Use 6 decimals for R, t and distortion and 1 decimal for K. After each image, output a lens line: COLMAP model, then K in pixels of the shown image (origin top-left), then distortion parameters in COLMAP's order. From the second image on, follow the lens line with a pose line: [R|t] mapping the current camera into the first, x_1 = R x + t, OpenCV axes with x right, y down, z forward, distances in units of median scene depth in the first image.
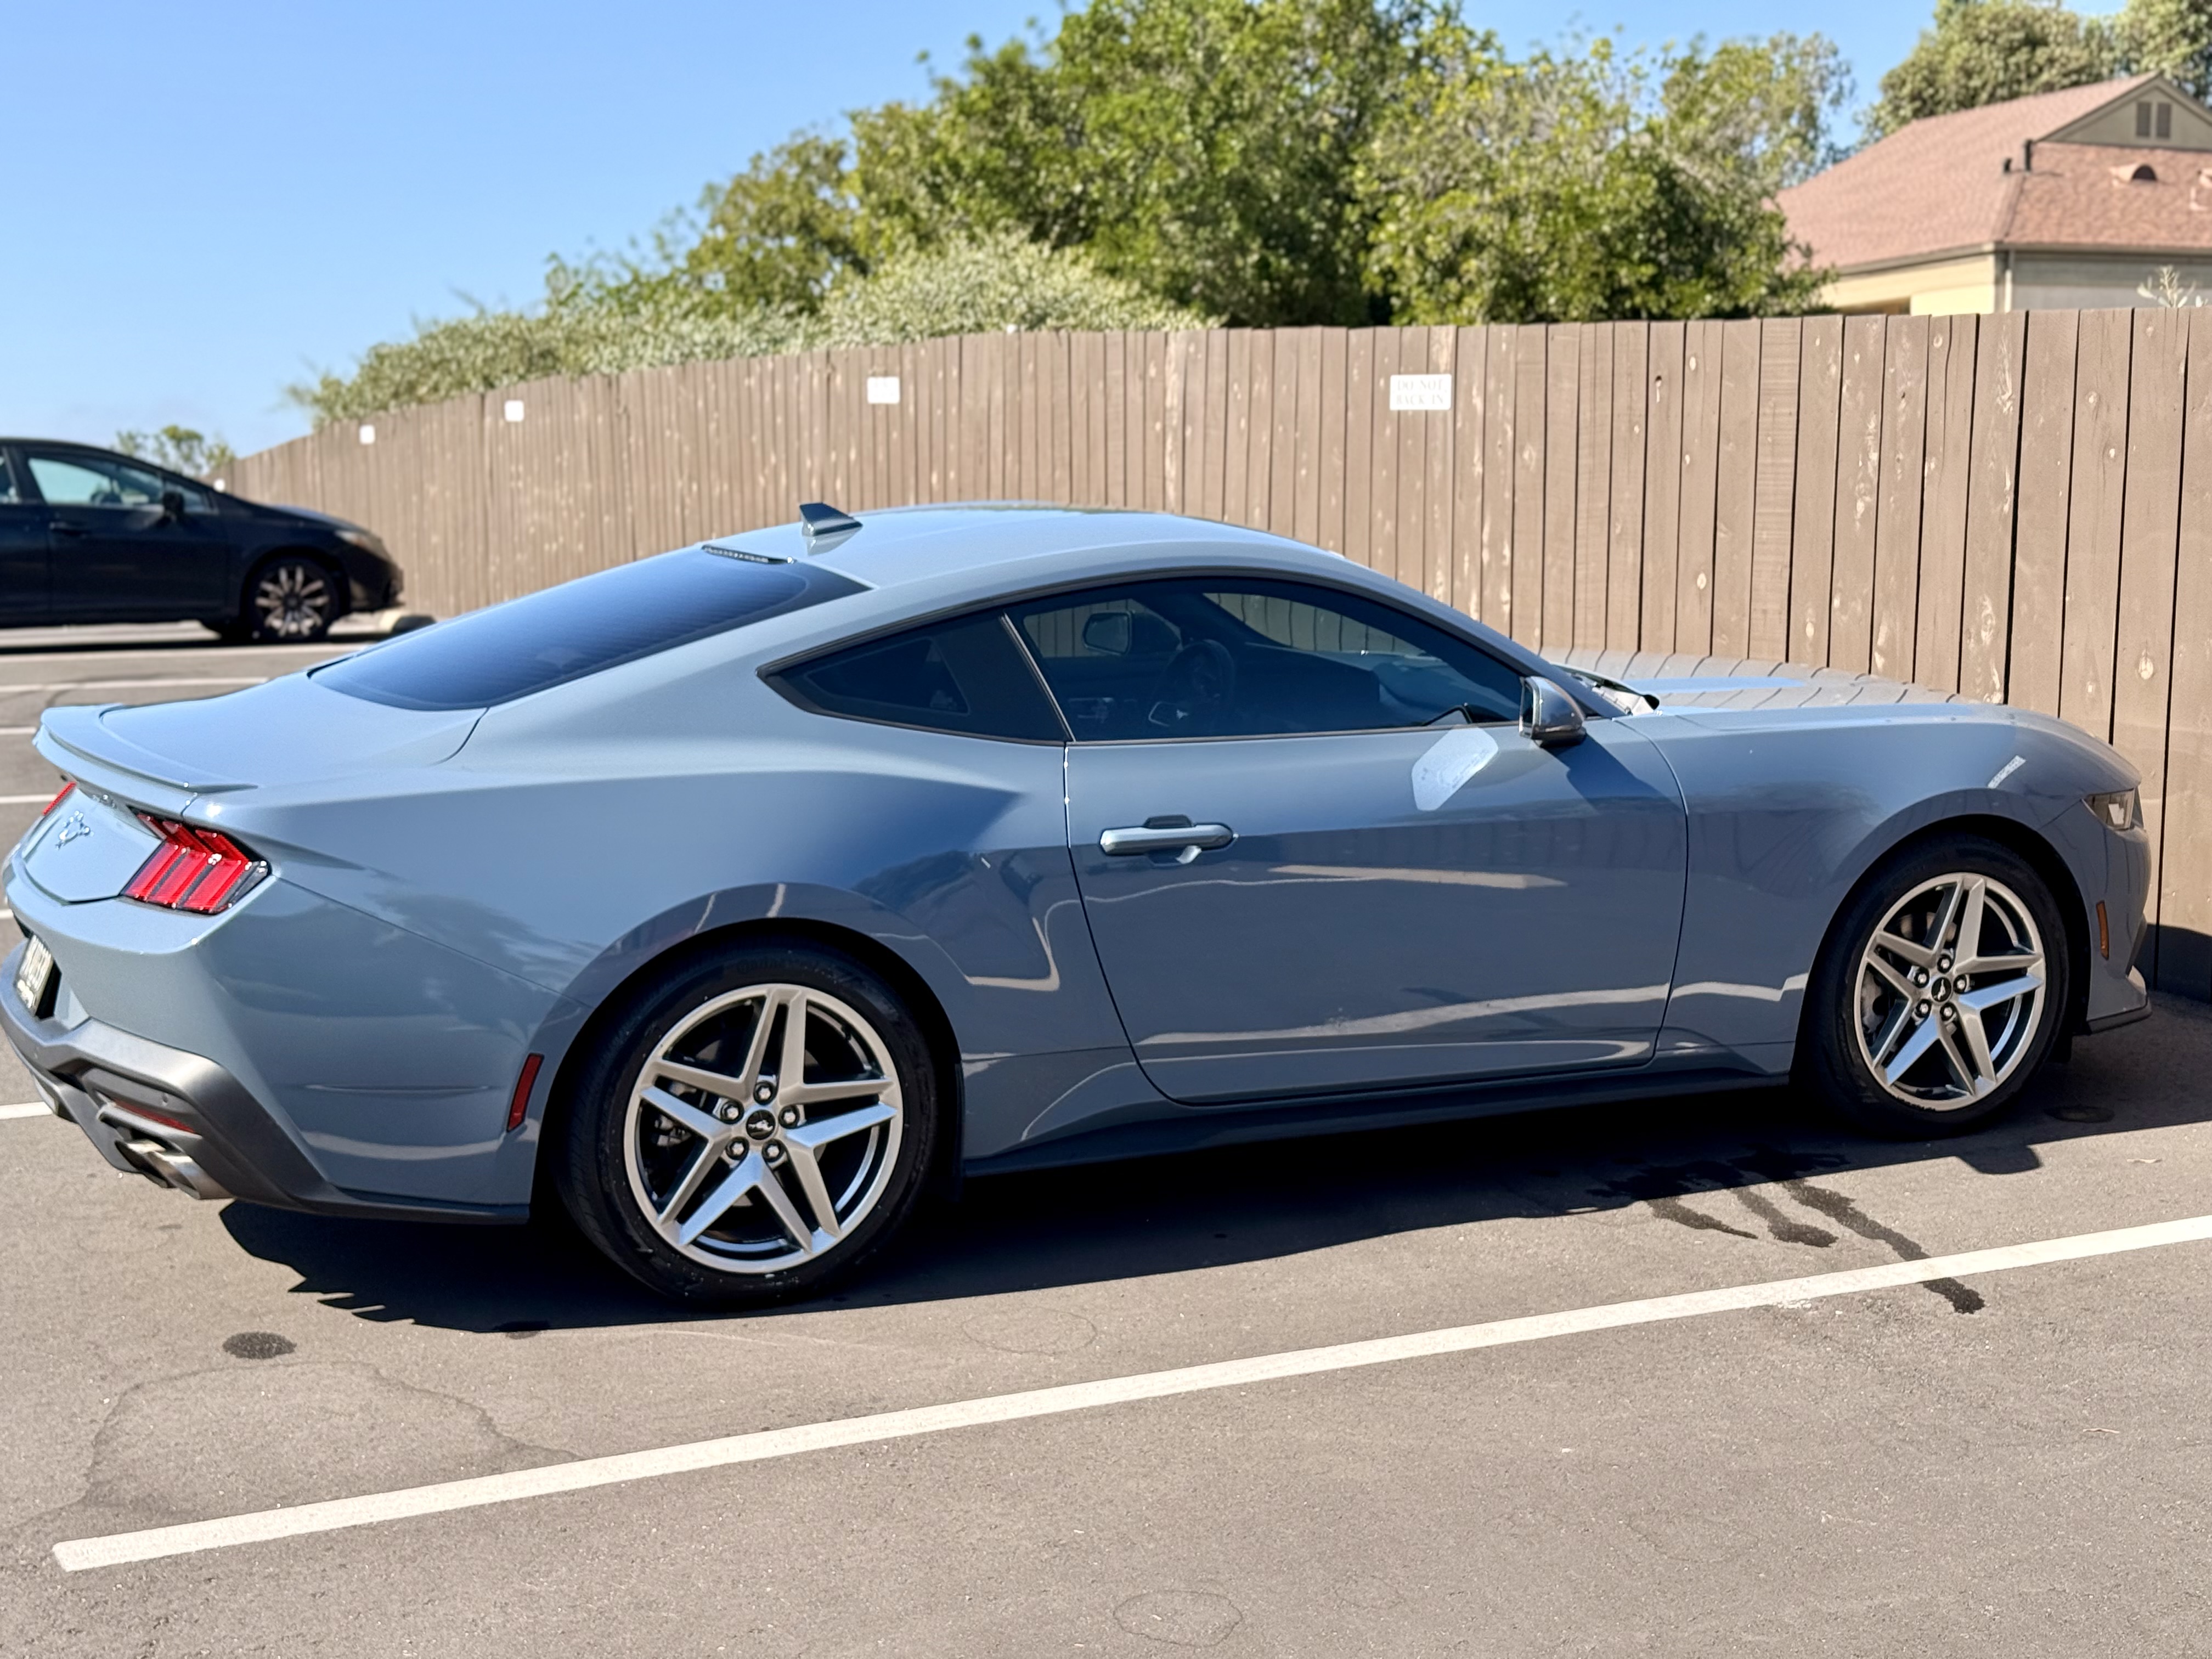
lens RADIAL K [[3051.7, 0, 1105.7], [0, 3051.7, 829.1], [0, 0, 1]] dist [0.130045, 0.000000]
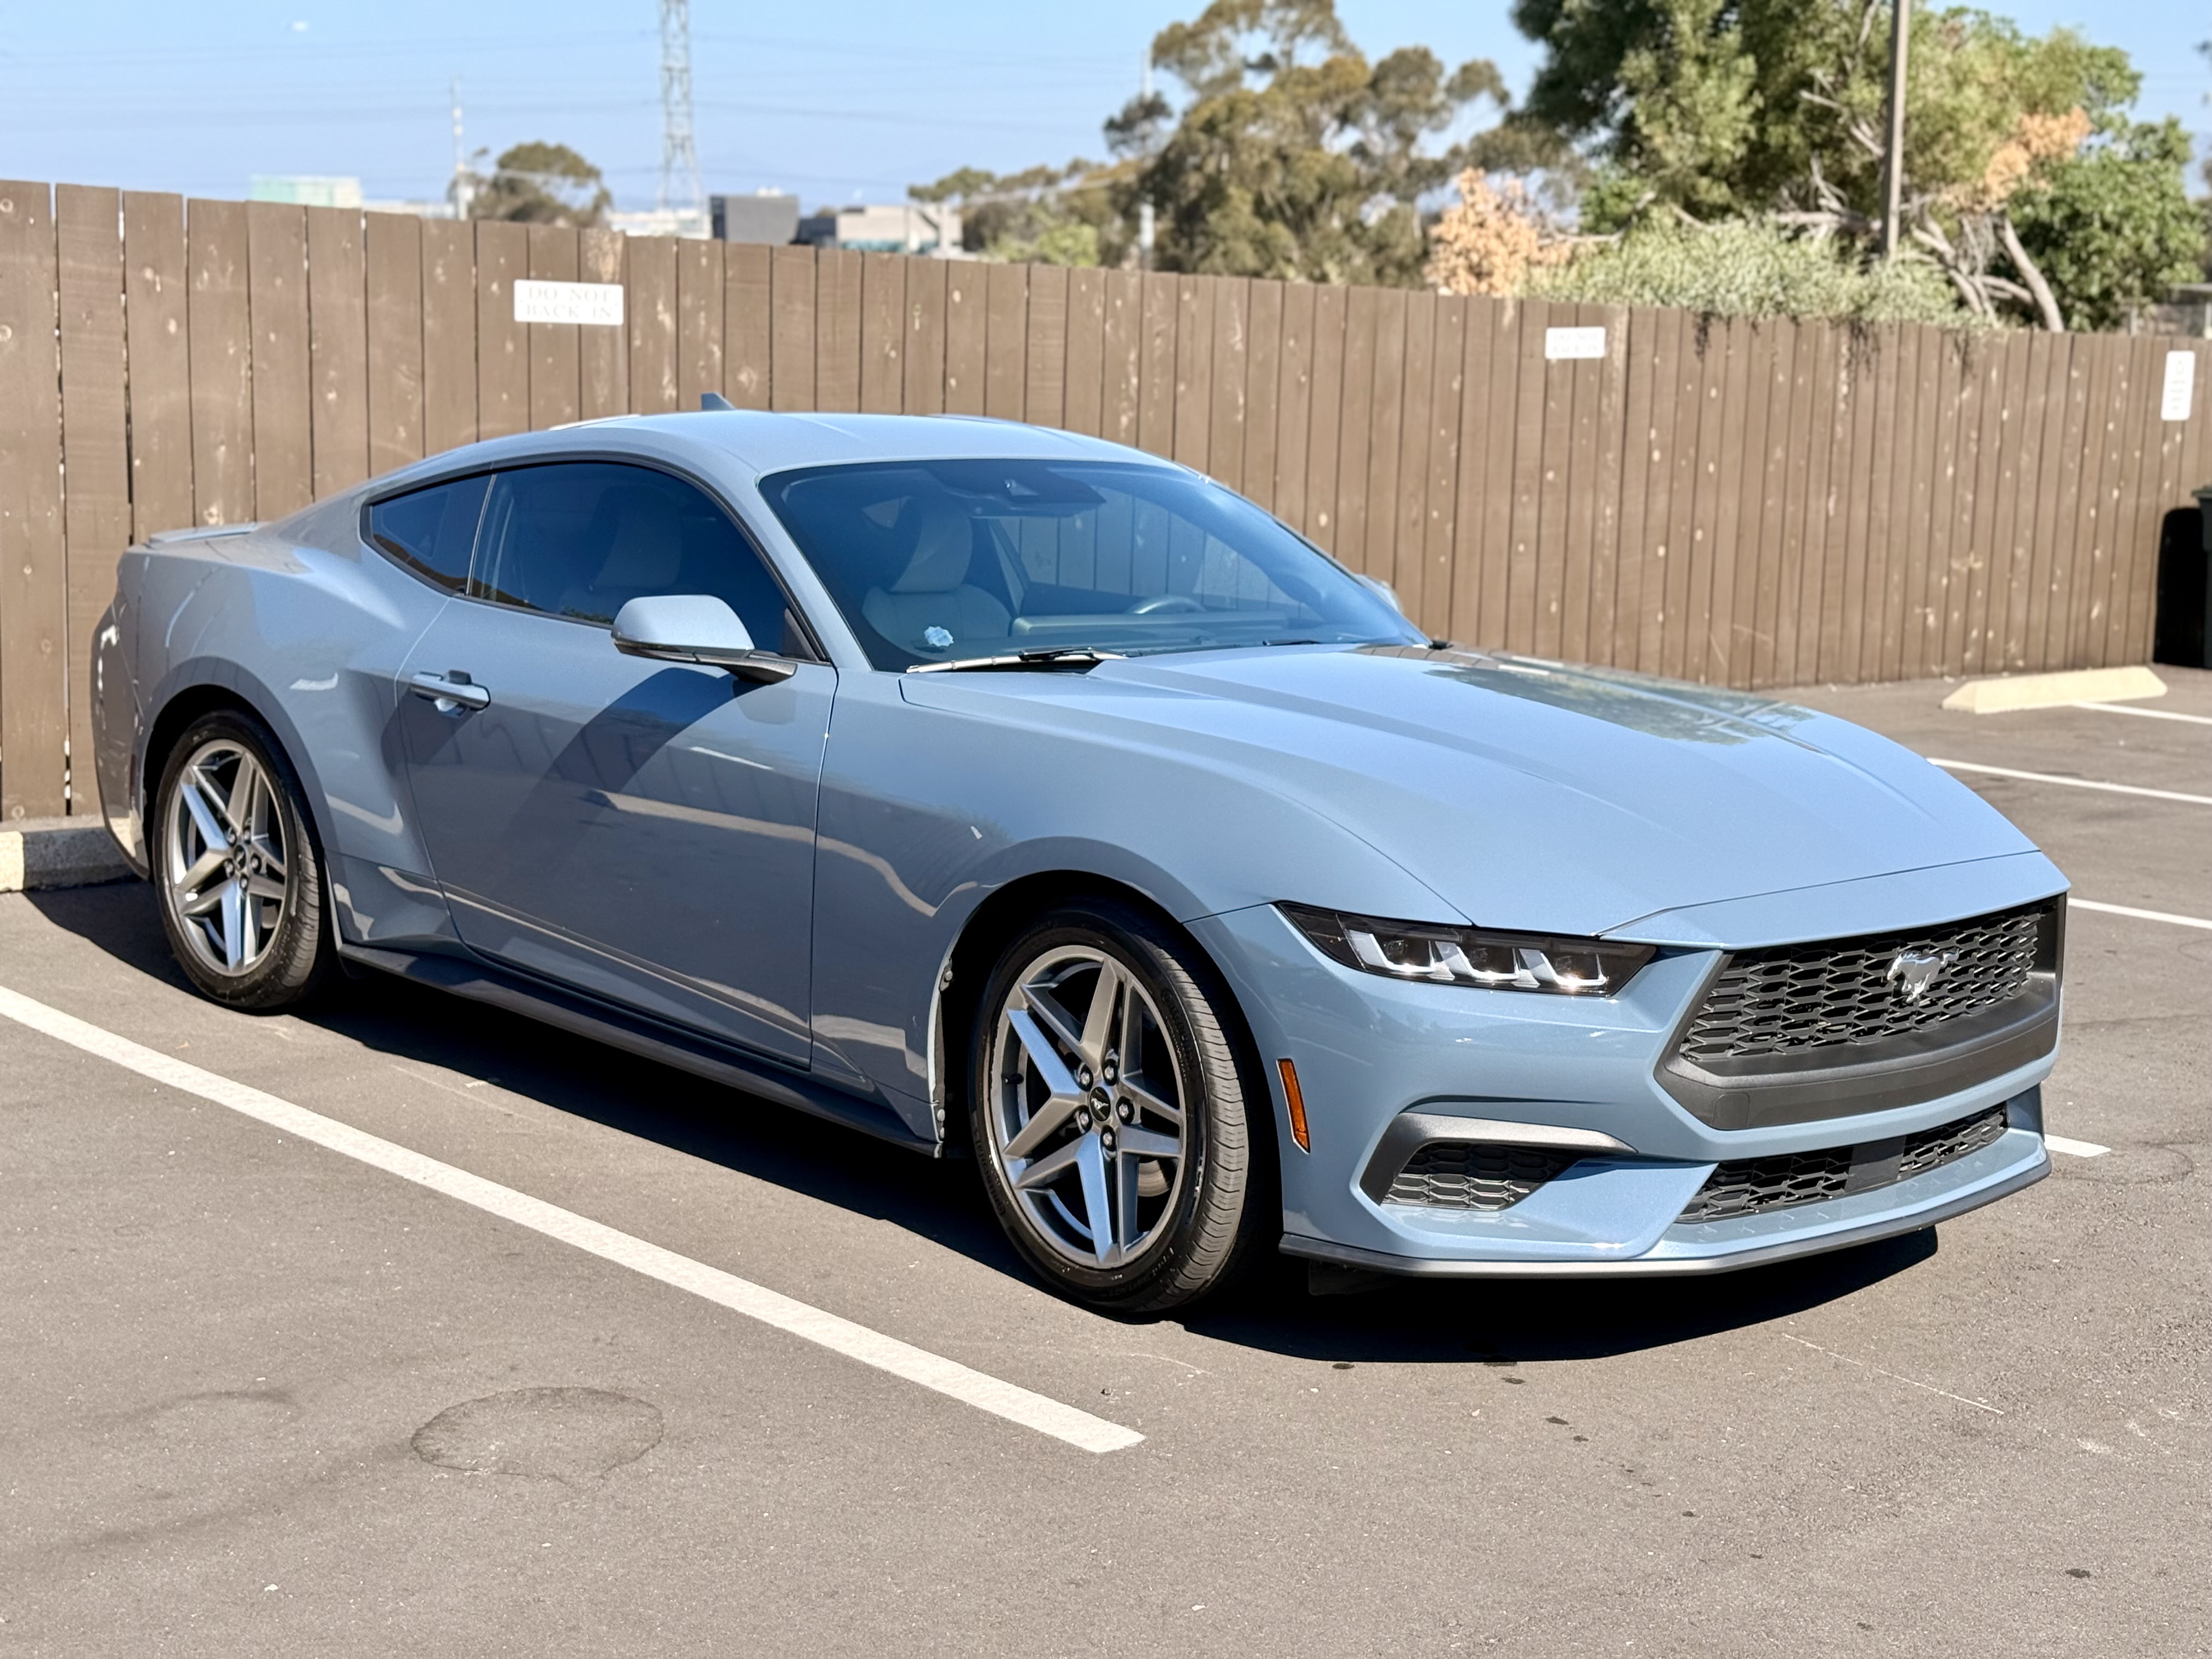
lens RADIAL K [[3051.7, 0, 1097.7], [0, 3051.7, 829.2], [0, 0, 1]] dist [0.130045, 0.000000]
pose [[-0.330356, -0.158673, 0.930424, -0.818991], [0.098532, 0.974584, 0.201189, -0.166531], [-0.938699, 0.158141, -0.306325, 1.213135]]
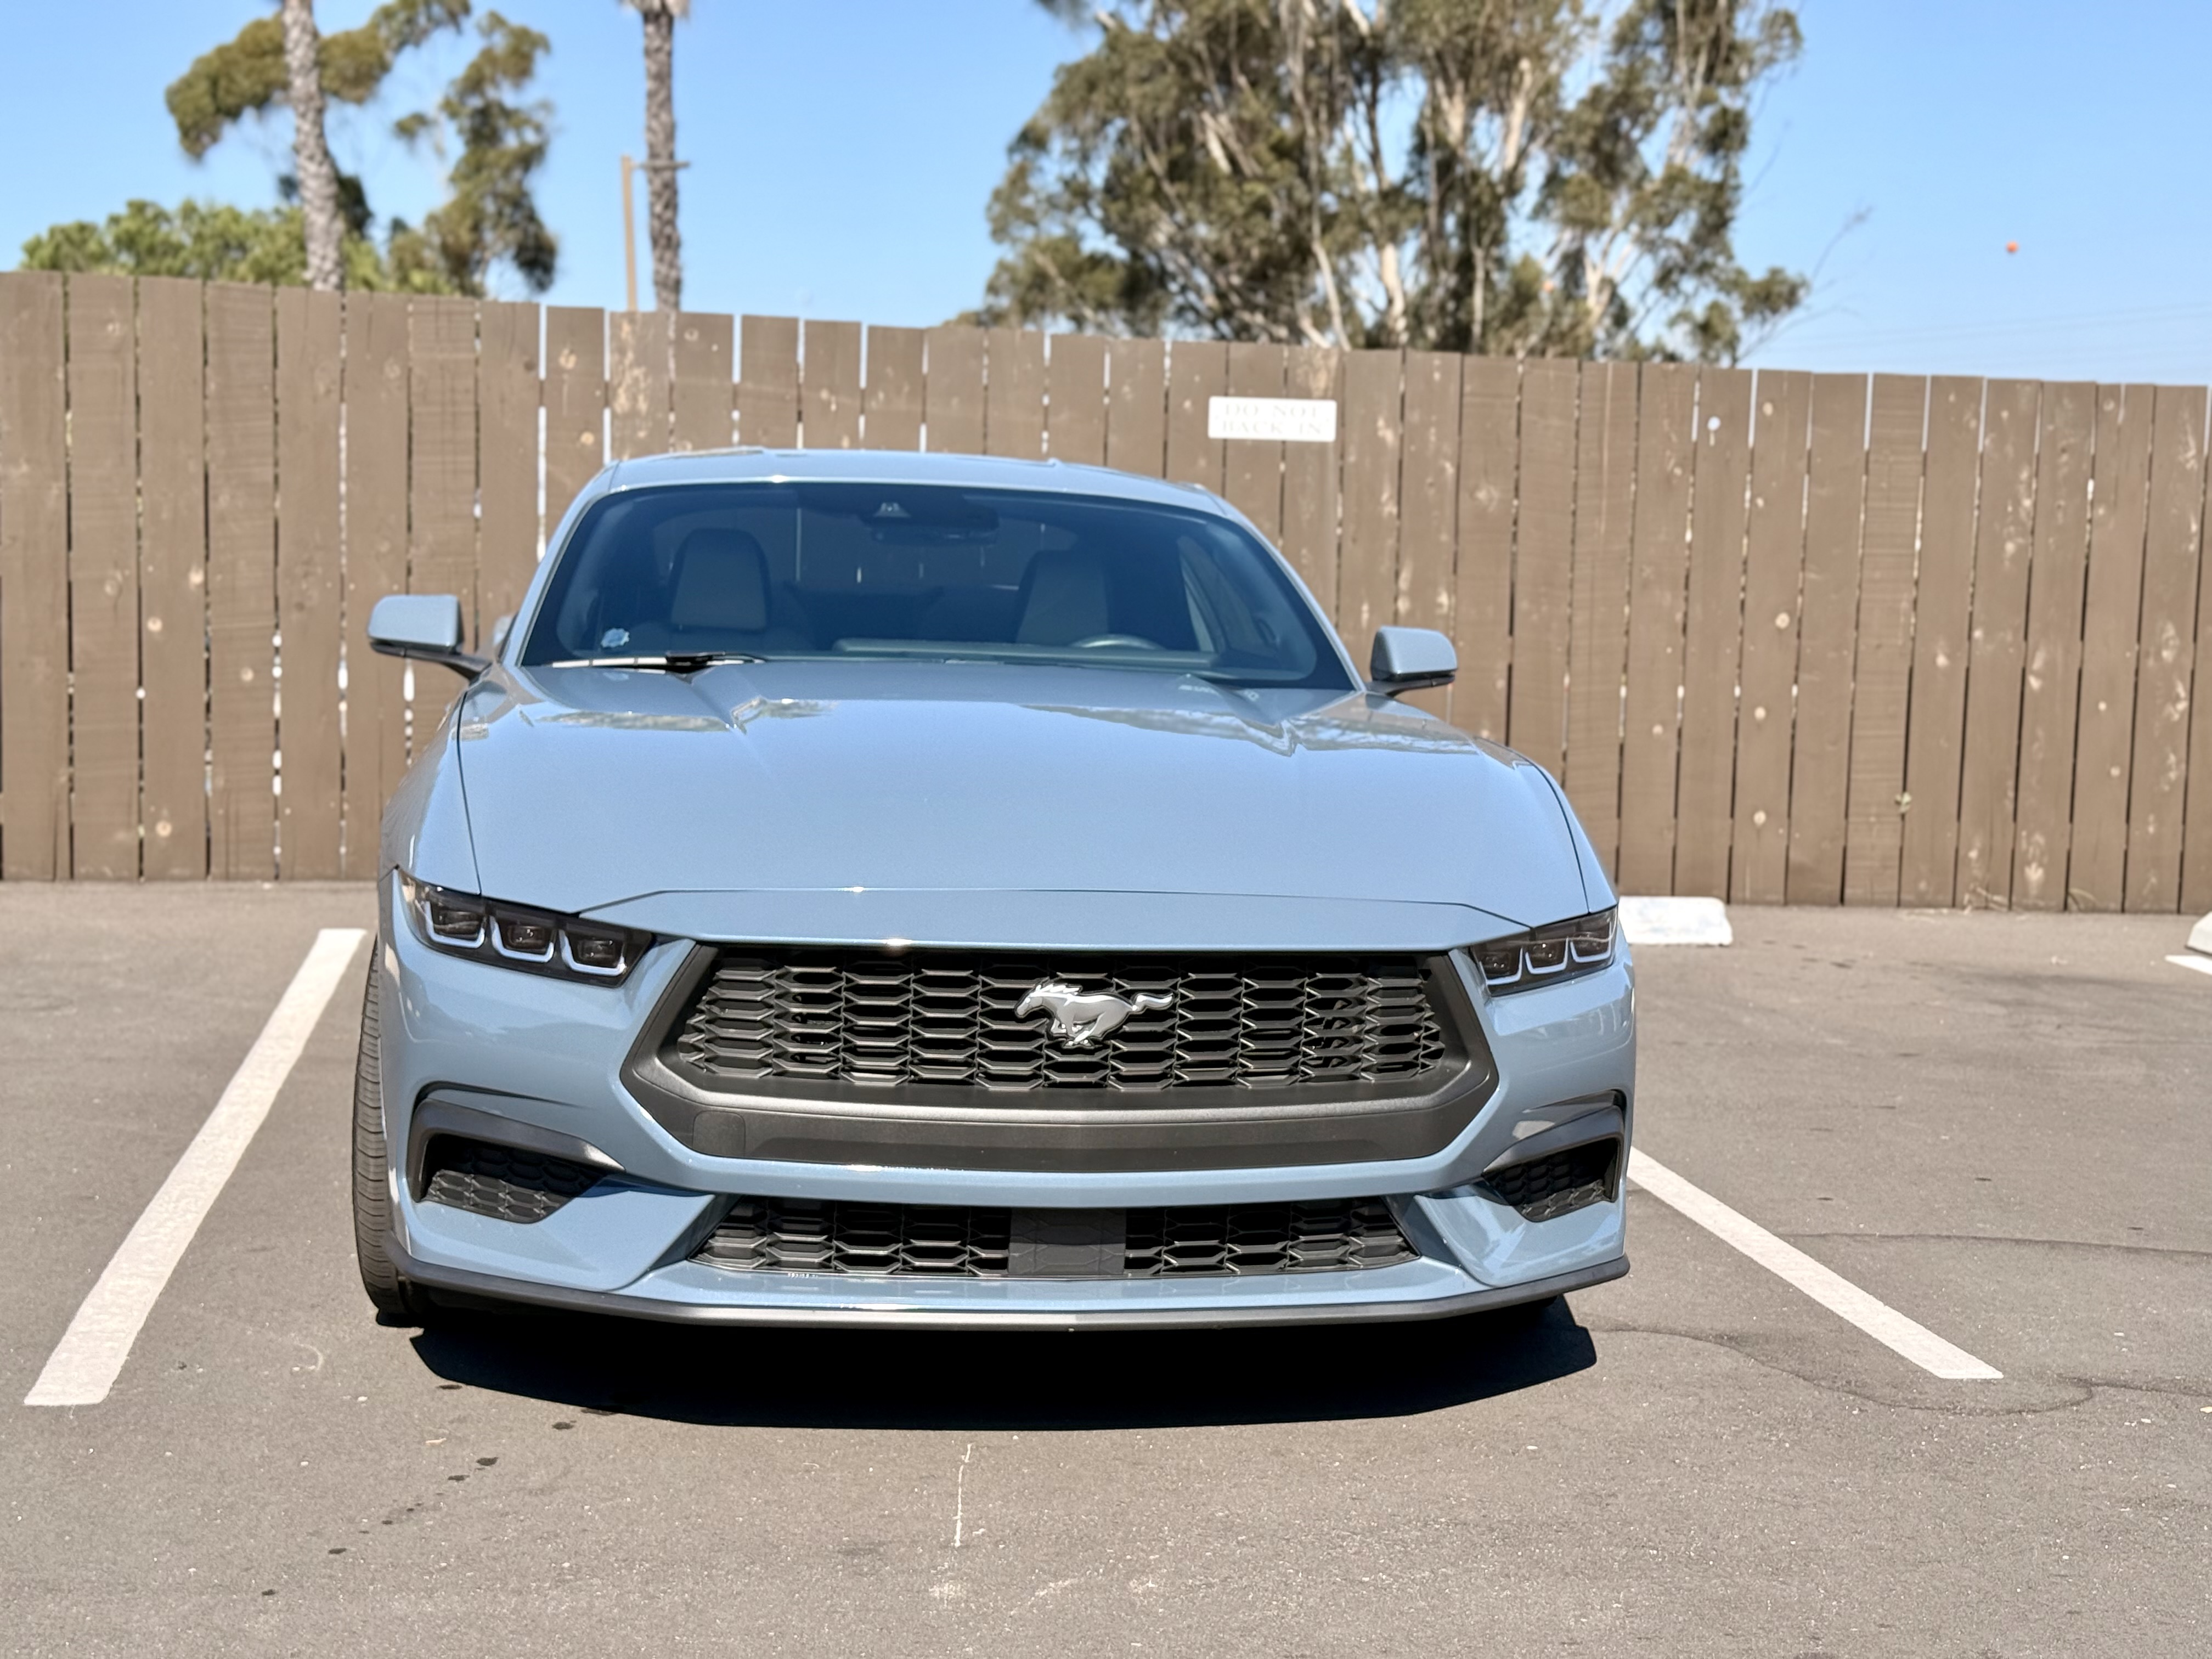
lens RADIAL K [[3051.7, 0, 1106.6], [0, 3051.7, 840.7], [0, 0, 1]] dist [0.130045, 0.000000]
pose [[0.260738, -0.087940, 0.961396, -0.791583], [0.105494, 0.992474, 0.062172, -0.087823], [-0.959628, 0.085211, 0.268053, 0.869517]]
